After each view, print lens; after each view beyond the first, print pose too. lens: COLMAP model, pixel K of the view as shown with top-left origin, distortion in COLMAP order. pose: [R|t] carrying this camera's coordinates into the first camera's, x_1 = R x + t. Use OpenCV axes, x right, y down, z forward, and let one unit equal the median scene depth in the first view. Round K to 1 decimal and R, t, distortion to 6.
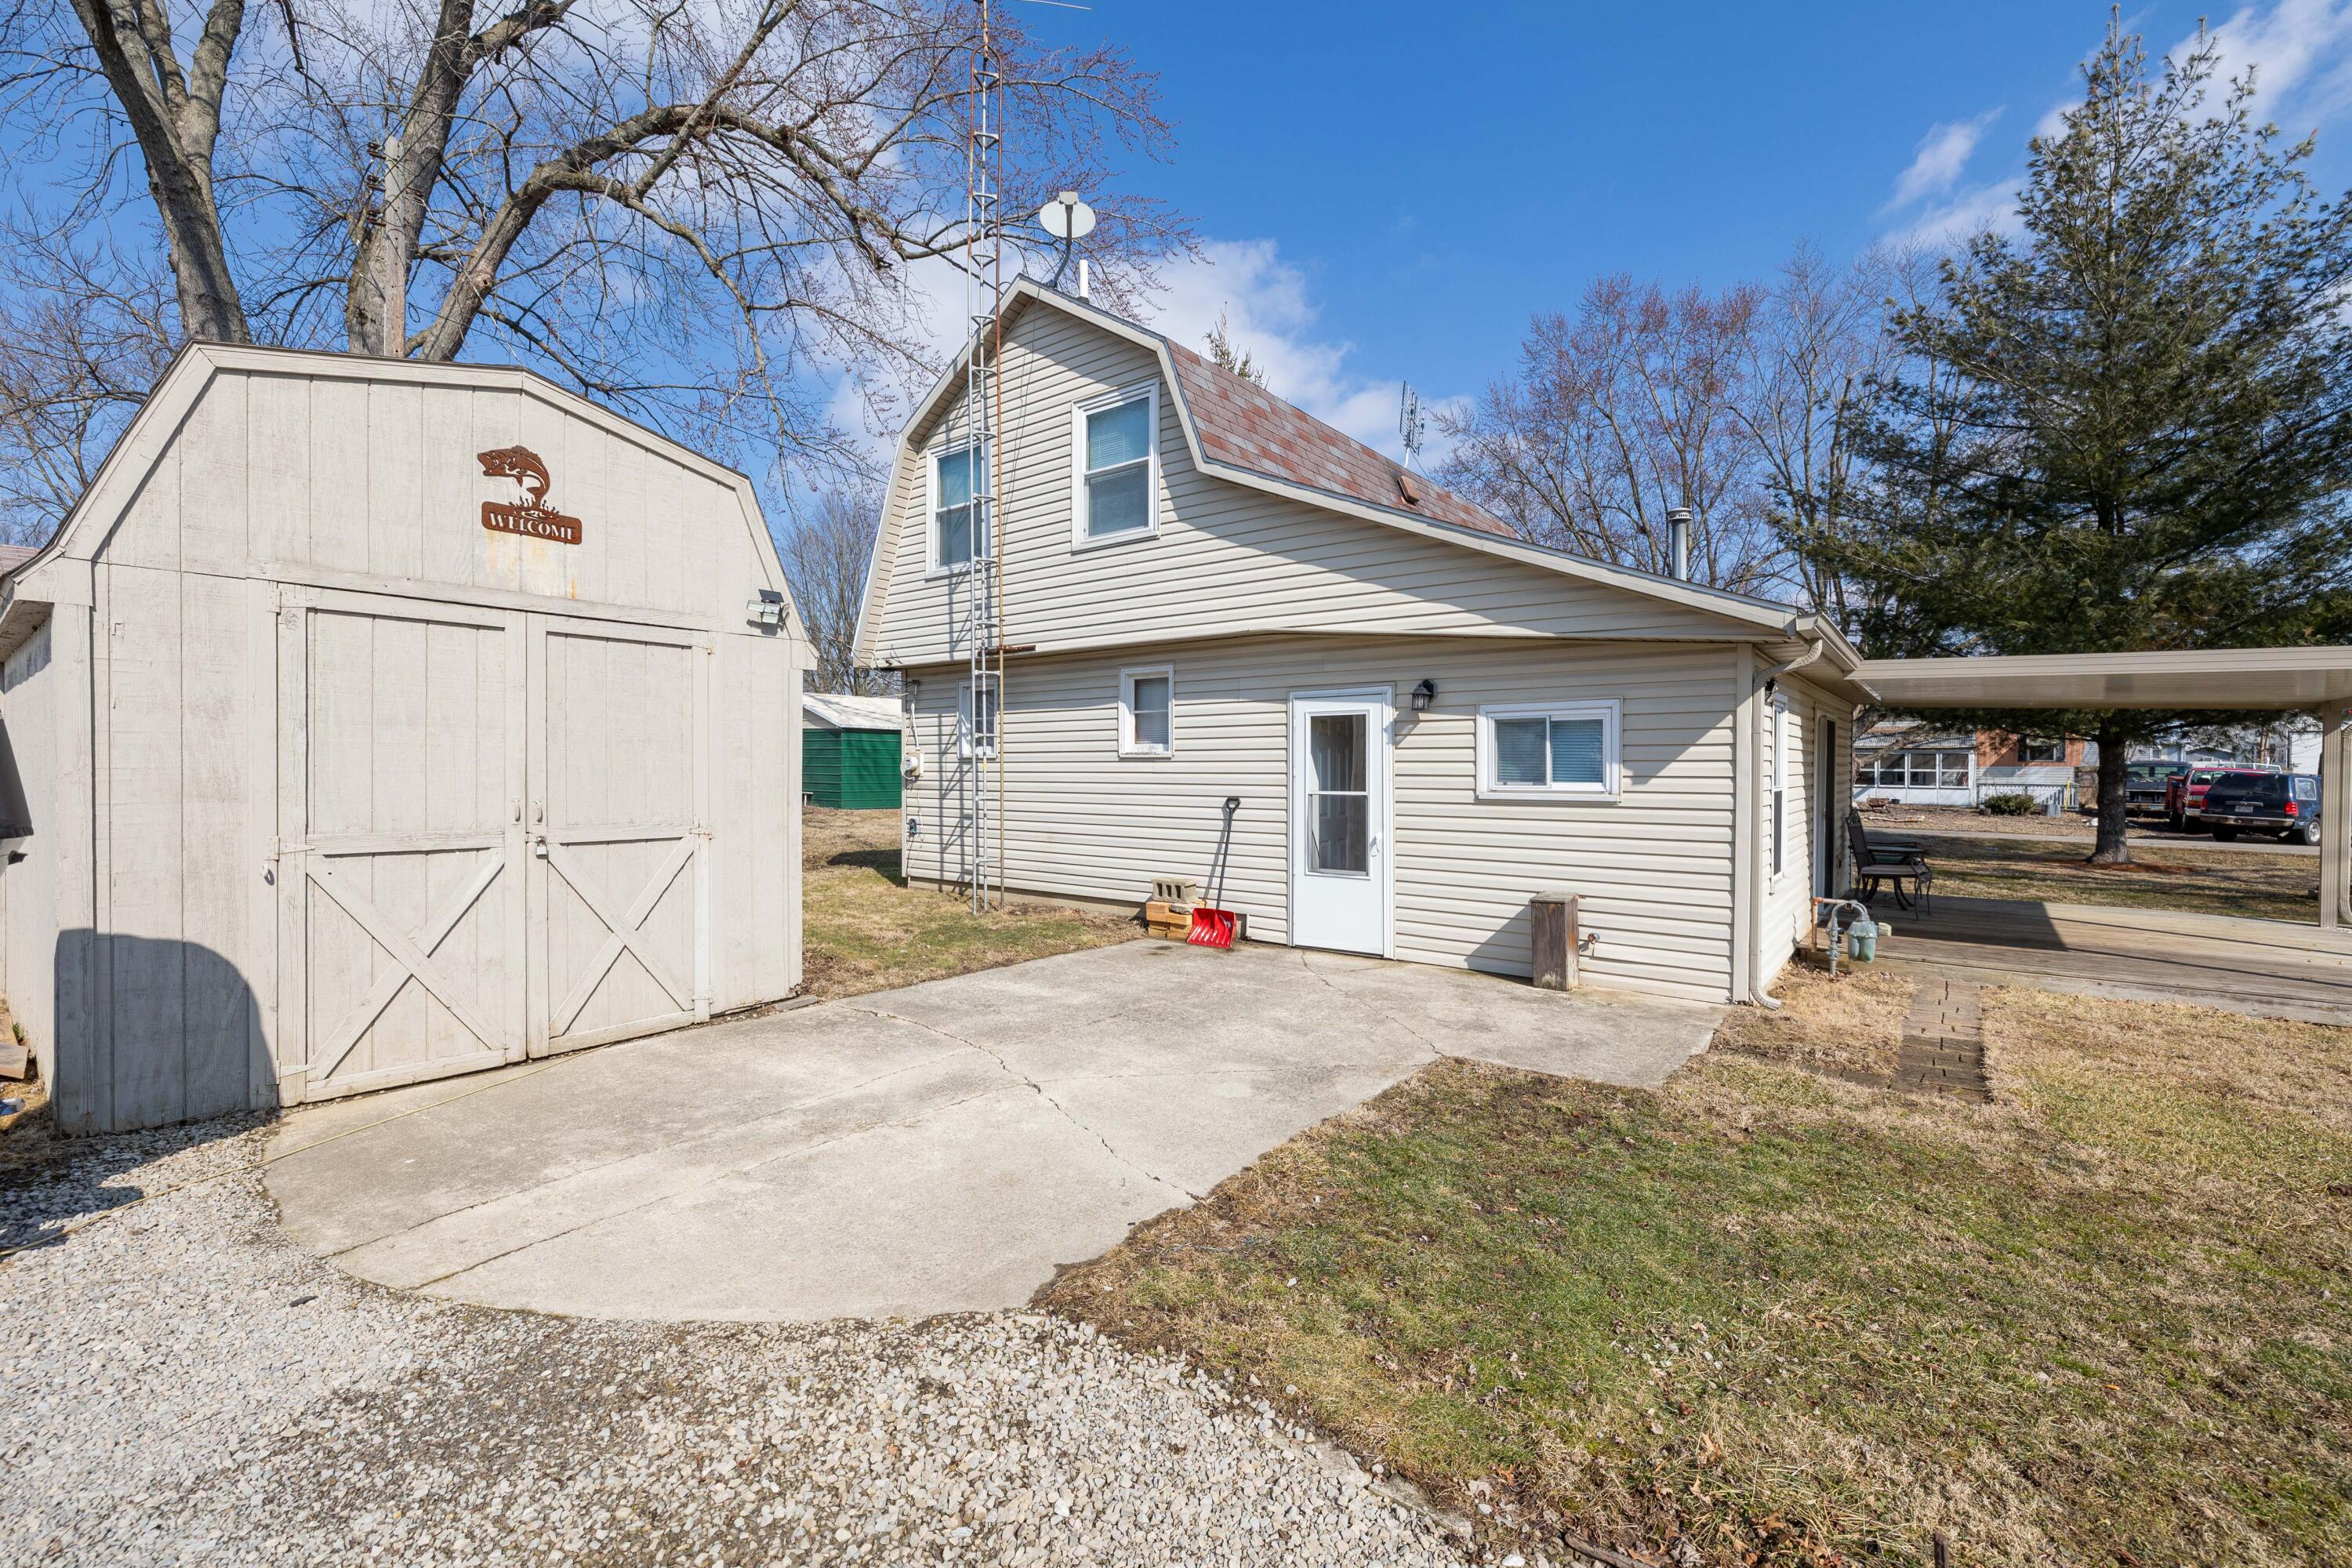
lens RADIAL K [[1002.3, 0, 1176.0], [0, 1002.3, 784.0], [0, 0, 1]] dist [0.000584, 0.000223]
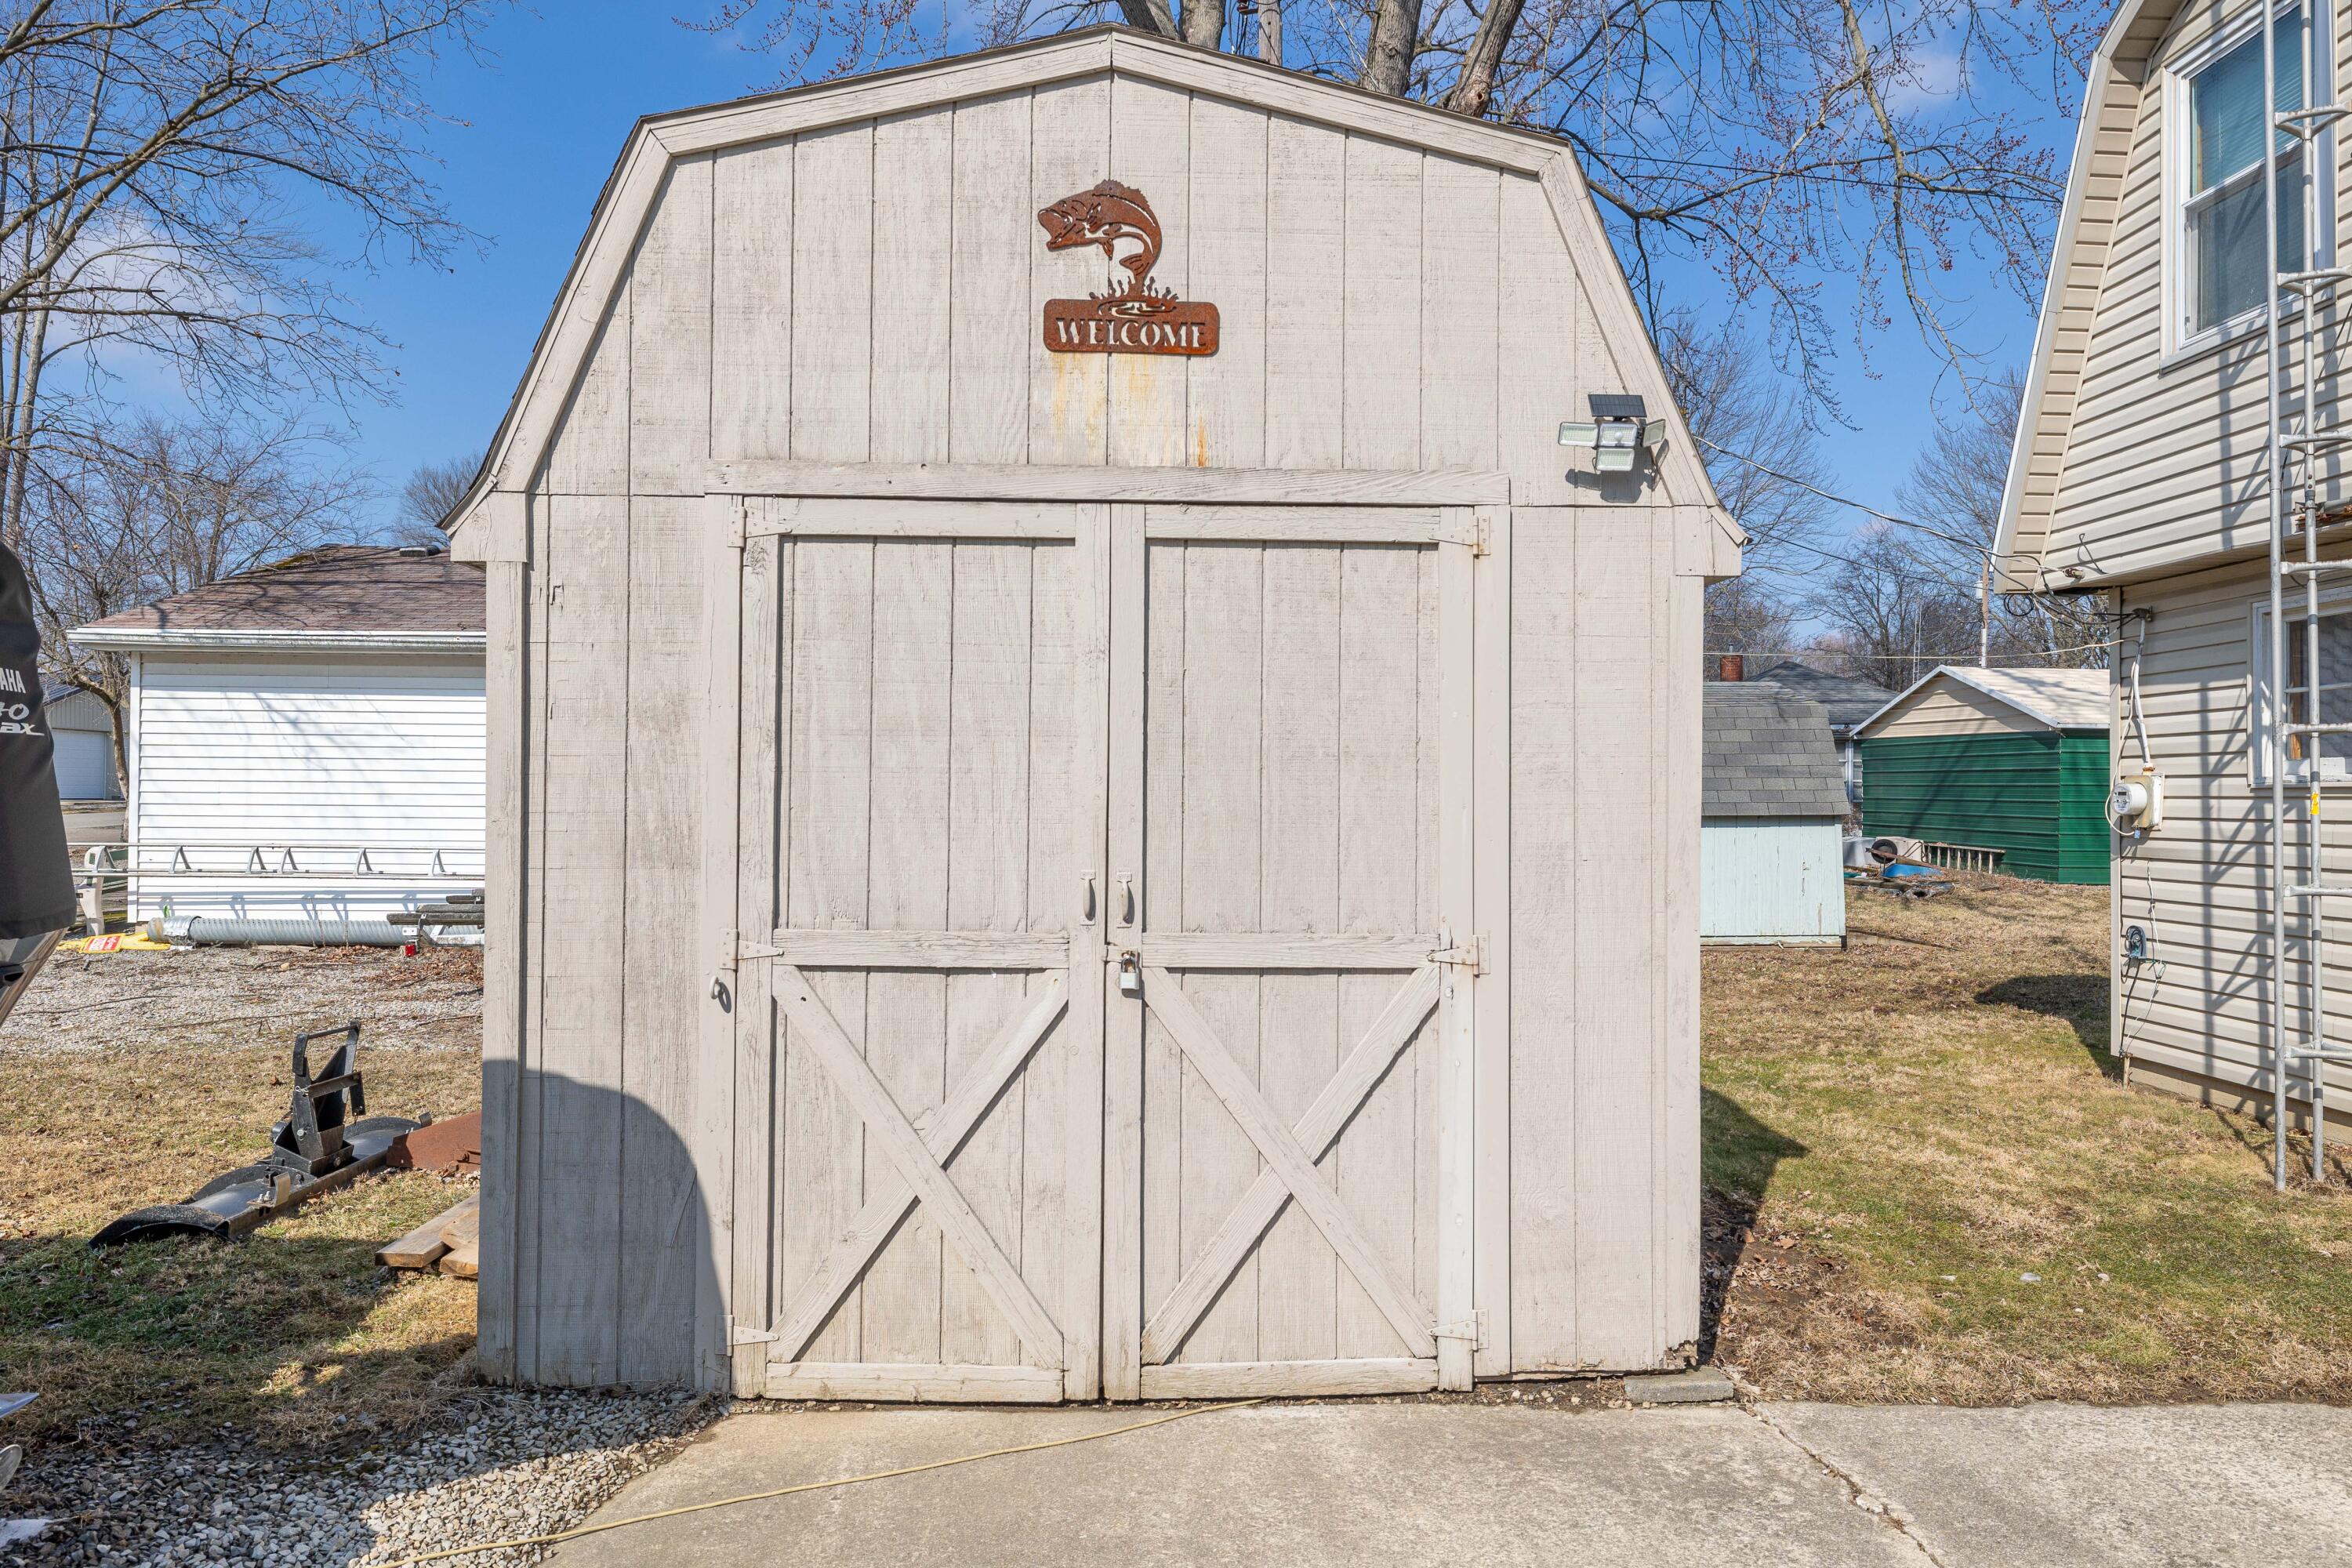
lens RADIAL K [[1573.3, 0, 1176.0], [0, 1573.3, 784.0], [0, 0, 1]] dist [-0.000593, -0.001966]
pose [[0.649362, -0.005933, -0.760456, -0.023345], [-0.015167, 0.999670, -0.020750, -0.012665], [0.760328, 0.025008, 0.649057, 0.435759]]
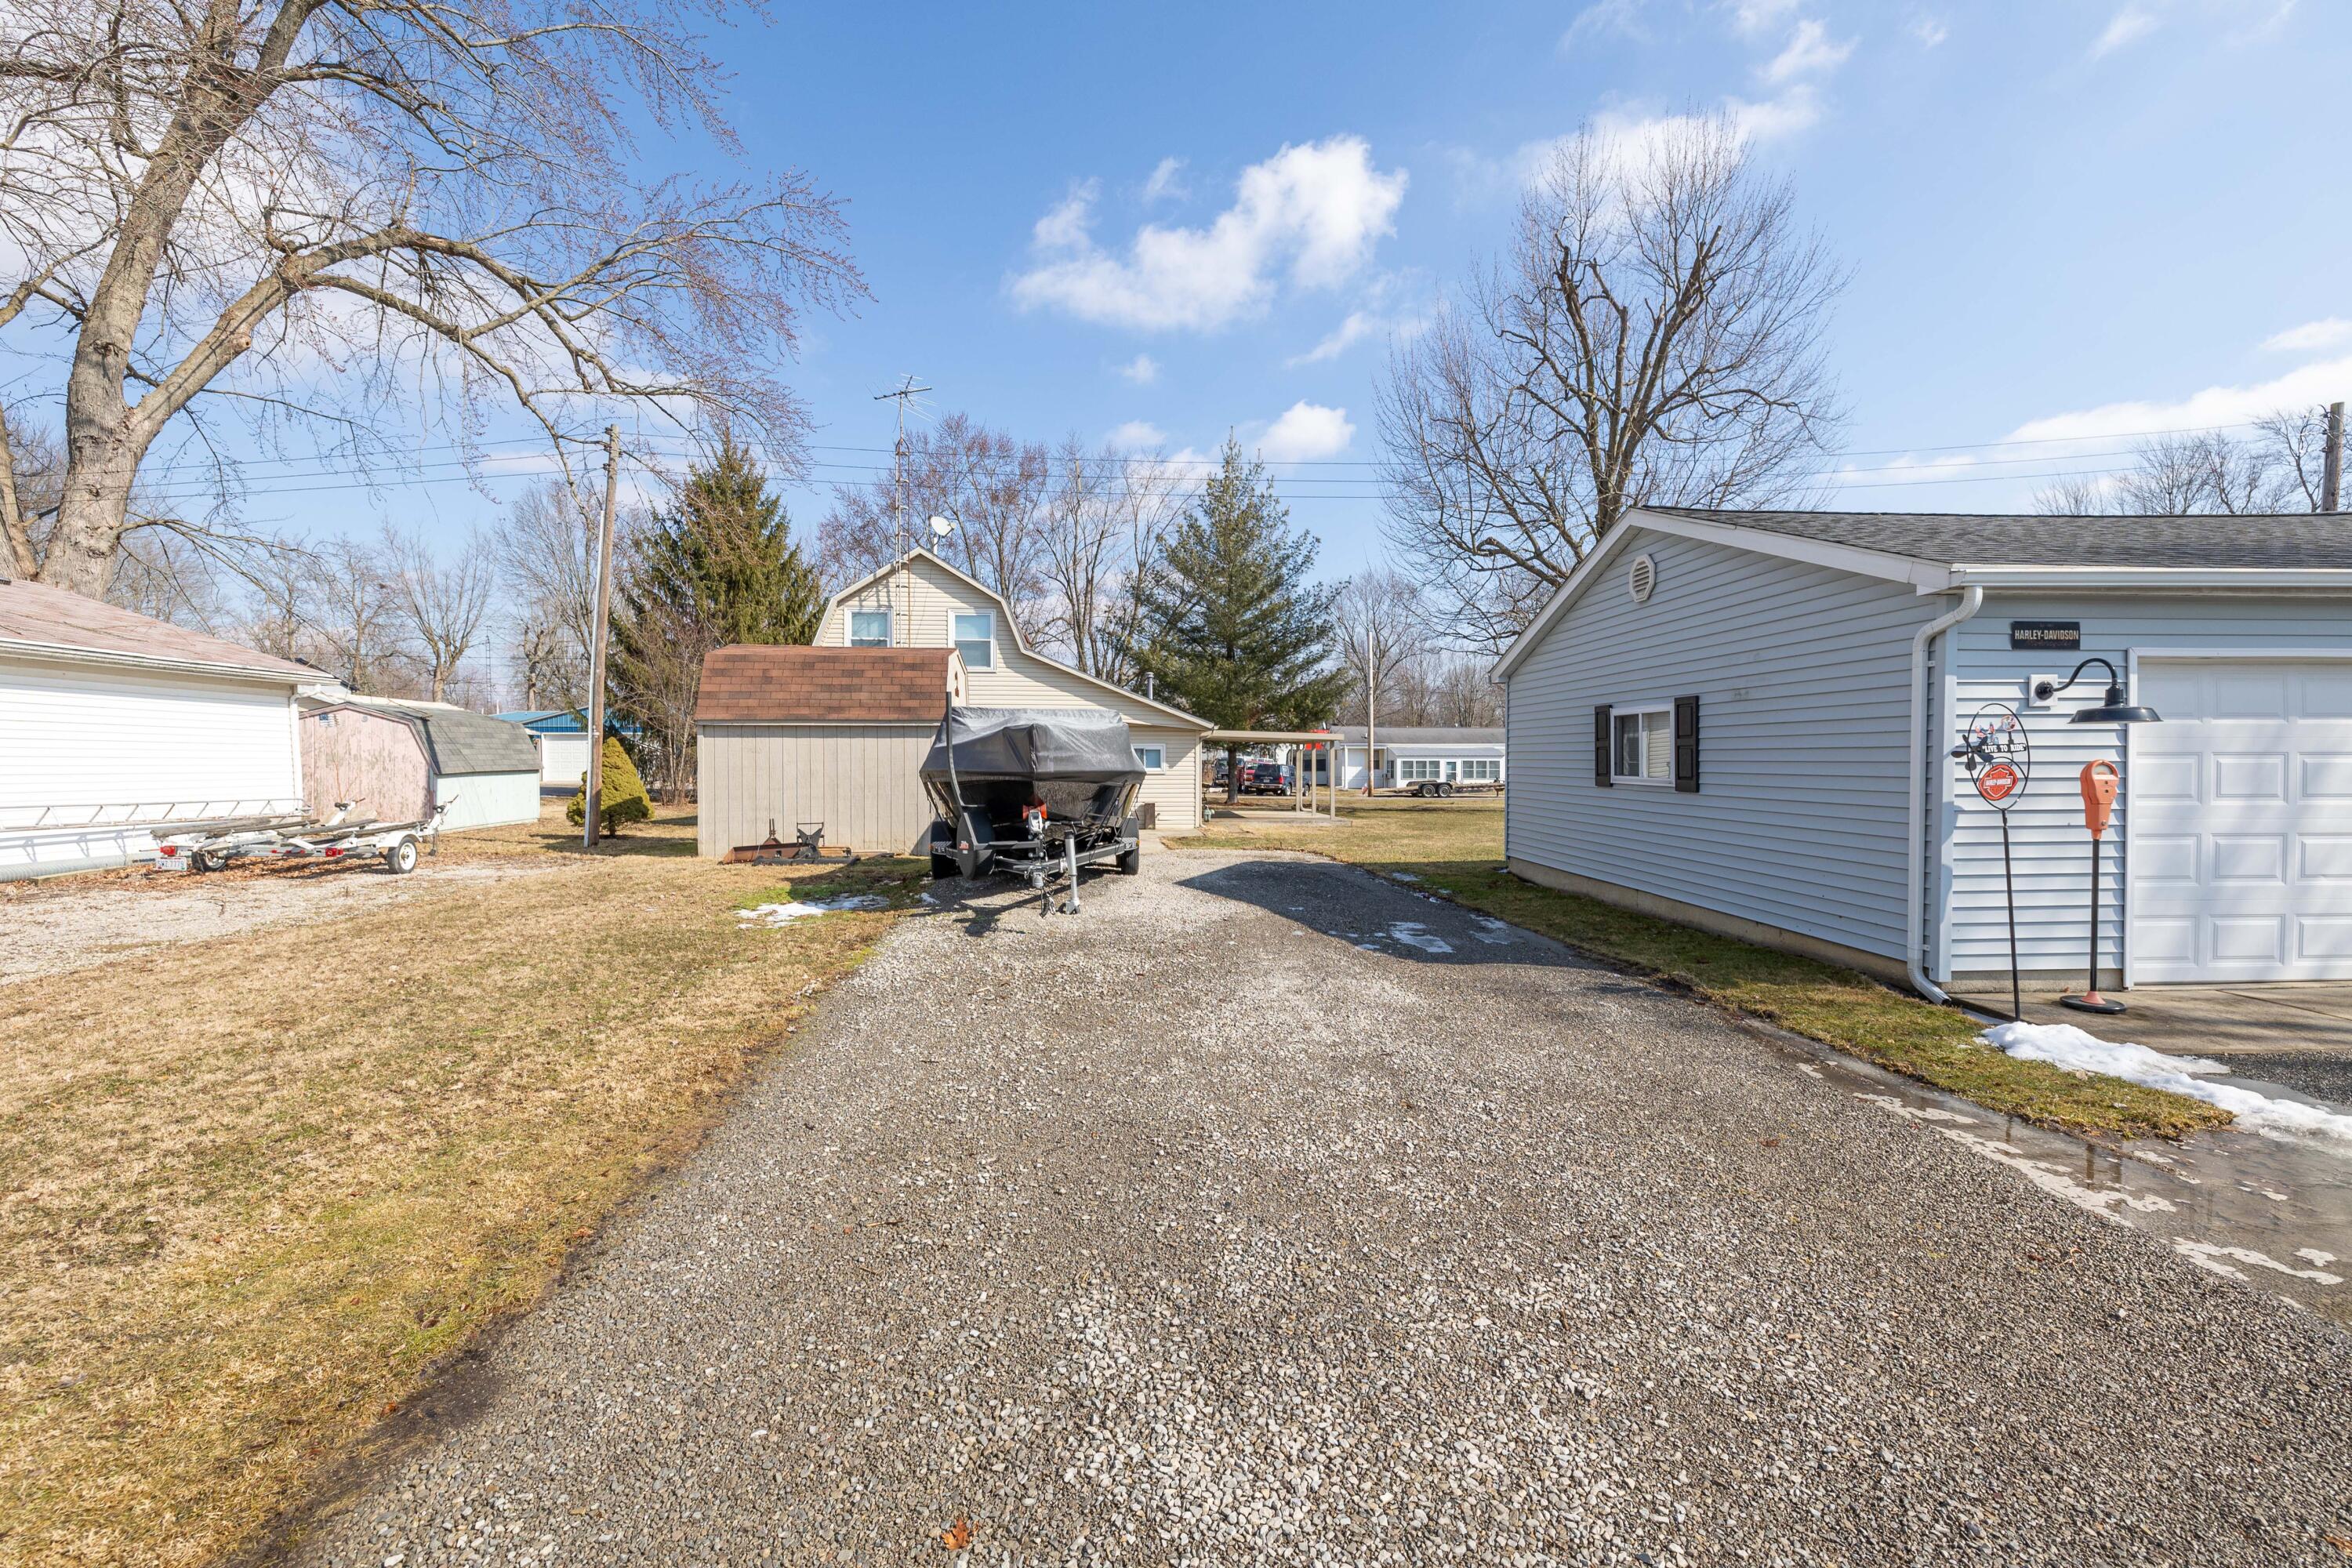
lens RADIAL K [[1002.3, 0, 1176.0], [0, 1002.3, 784.0], [0, 0, 1]] dist [0.000584, 0.000223]
pose [[0.735337, -0.015375, 0.677527, -1.970163], [0.008057, 0.999870, 0.013945, 0.005245], [-0.677653, -0.004796, 0.735366, -1.646223]]
